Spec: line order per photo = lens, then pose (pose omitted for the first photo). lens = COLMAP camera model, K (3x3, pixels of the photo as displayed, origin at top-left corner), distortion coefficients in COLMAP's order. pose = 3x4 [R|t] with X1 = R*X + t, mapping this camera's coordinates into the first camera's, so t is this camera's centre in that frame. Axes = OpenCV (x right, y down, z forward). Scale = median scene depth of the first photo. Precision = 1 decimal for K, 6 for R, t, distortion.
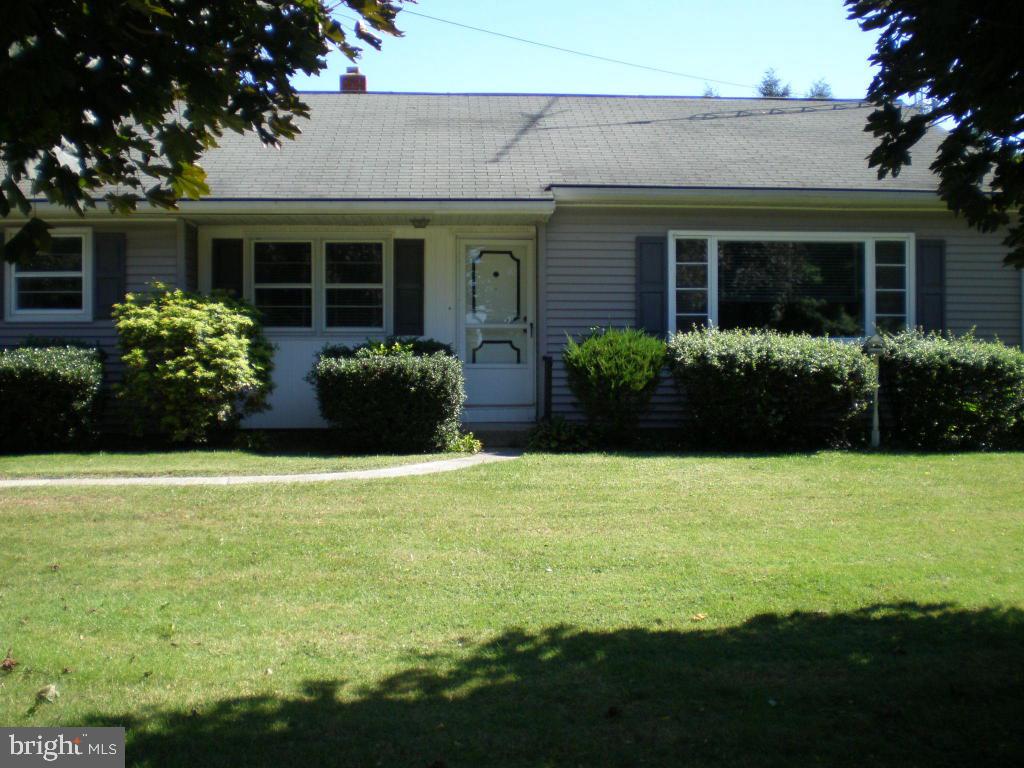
lens RADIAL K [[1190.3, 0, 519.2], [0, 1190.3, 380.1], [0, 0, 1]] dist [-0.057342, -0.222358]
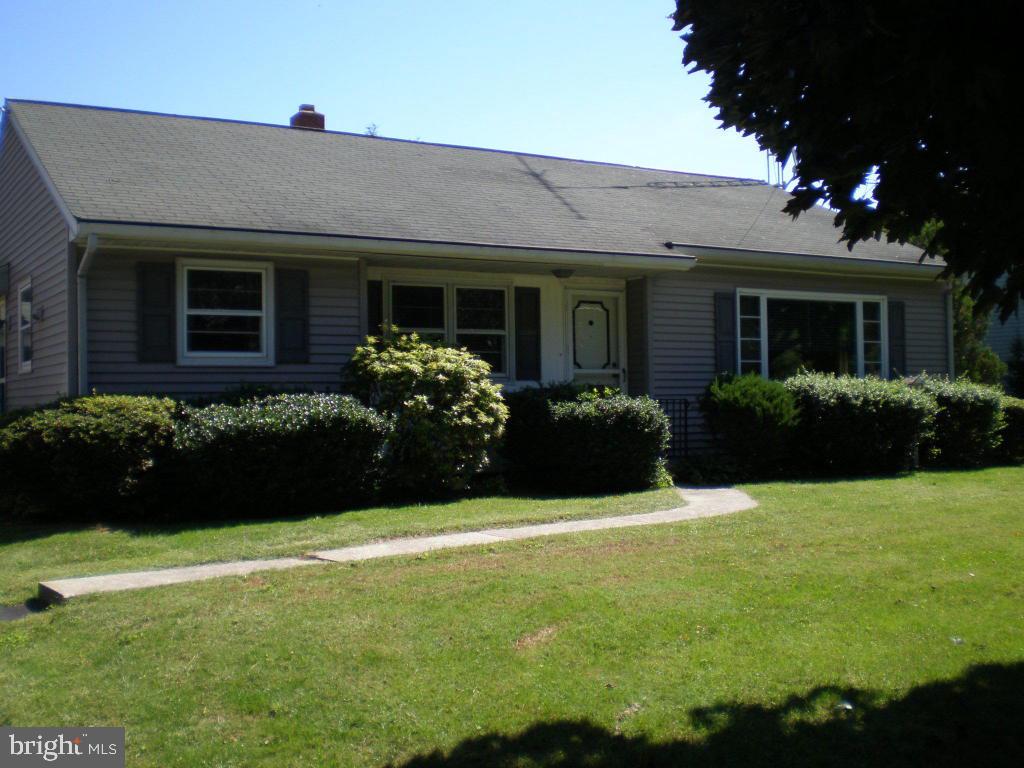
lens RADIAL K [[1190.3, 0, 519.2], [0, 1190.3, 380.1], [0, 0, 1]] dist [-0.057342, -0.222358]
pose [[0.878062, -0.003721, 0.478533, -0.603730], [0.022014, 0.999225, -0.032624, -0.004242], [-0.478041, 0.039180, 0.877463, 0.097728]]
